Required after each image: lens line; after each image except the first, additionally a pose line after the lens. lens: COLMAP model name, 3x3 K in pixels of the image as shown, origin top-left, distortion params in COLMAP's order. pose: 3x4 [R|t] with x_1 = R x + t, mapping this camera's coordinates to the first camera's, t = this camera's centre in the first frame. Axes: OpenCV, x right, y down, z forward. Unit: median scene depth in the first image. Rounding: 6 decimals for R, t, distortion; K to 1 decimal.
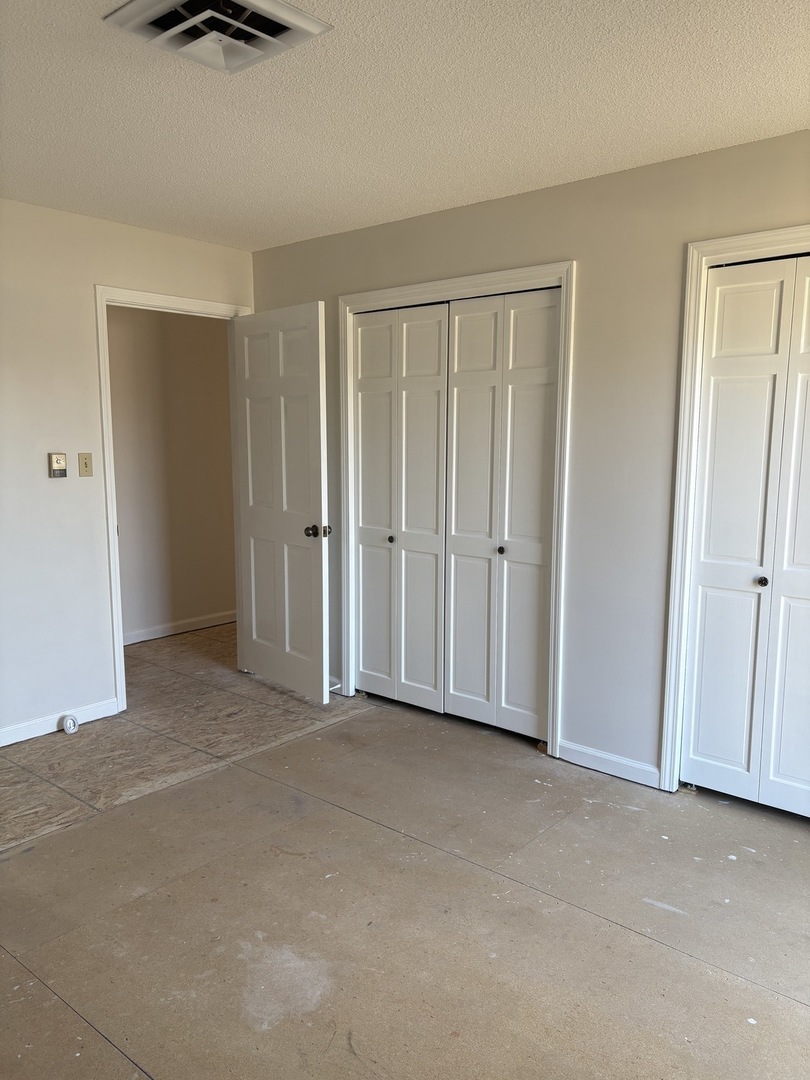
lens RADIAL K [[817.7, 0, 398.6], [0, 817.7, 542.9], [0, 0, 1]] dist [0.014227, -0.024012]
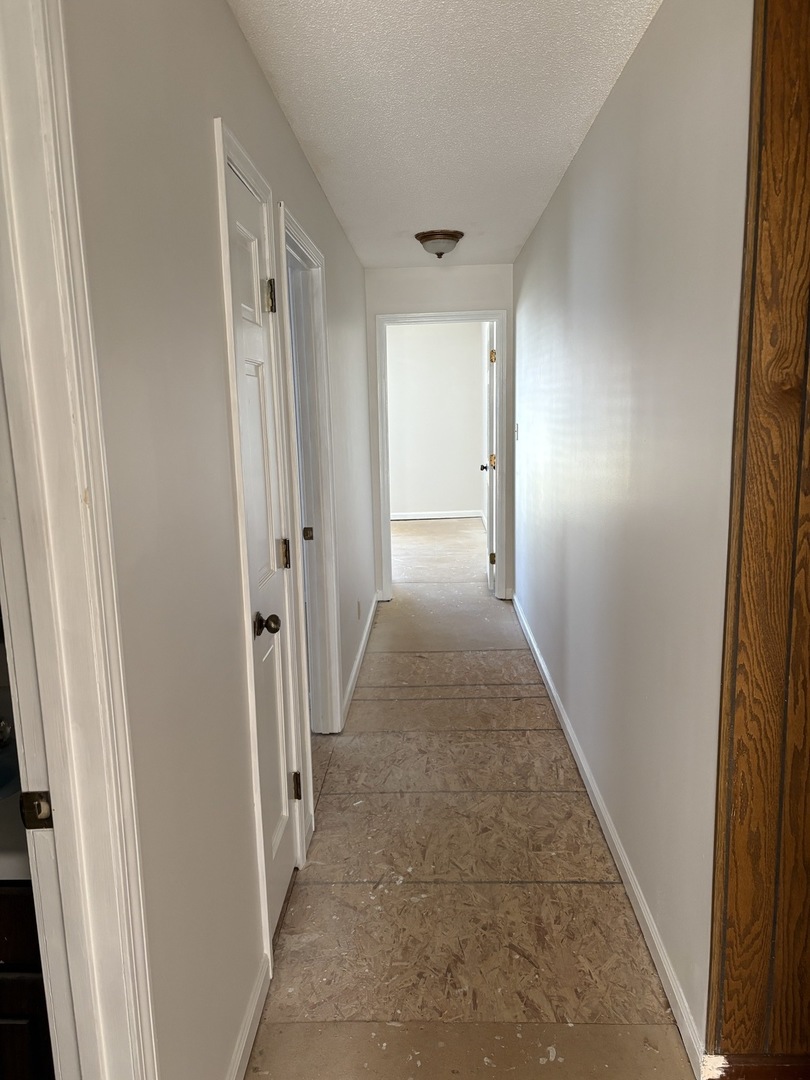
lens RADIAL K [[817.7, 0, 403.8], [0, 817.7, 541.8], [0, 0, 1]] dist [0.014227, -0.024012]
pose [[-0.781404, 0.124990, -0.611380, 0.097717], [-0.055303, 0.962010, 0.267355, -0.210848], [0.621570, 0.242723, -0.744806, 1.425332]]
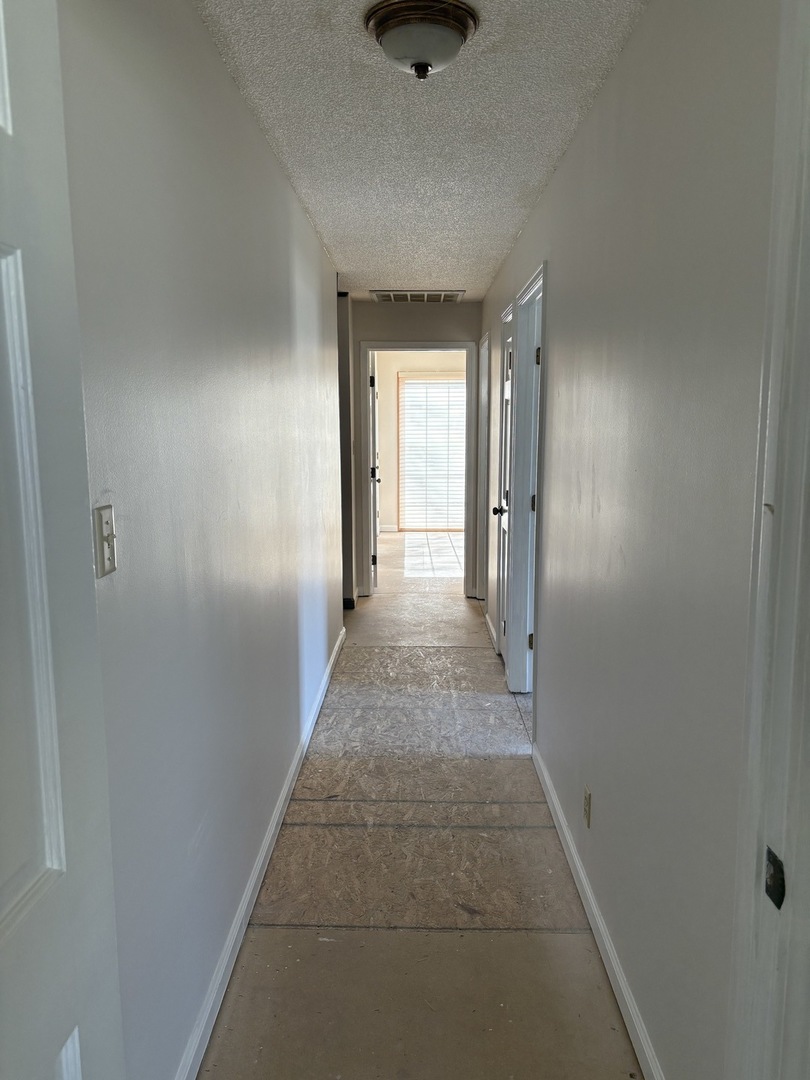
lens RADIAL K [[817.7, 0, 402.8], [0, 817.7, 541.1], [0, 0, 1]] dist [0.014227, -0.024012]
pose [[0.769577, -0.093789, 0.631629, -0.848107], [0.089434, 0.995236, 0.038814, -0.061758], [-0.632261, 0.026619, 0.774298, 0.350069]]
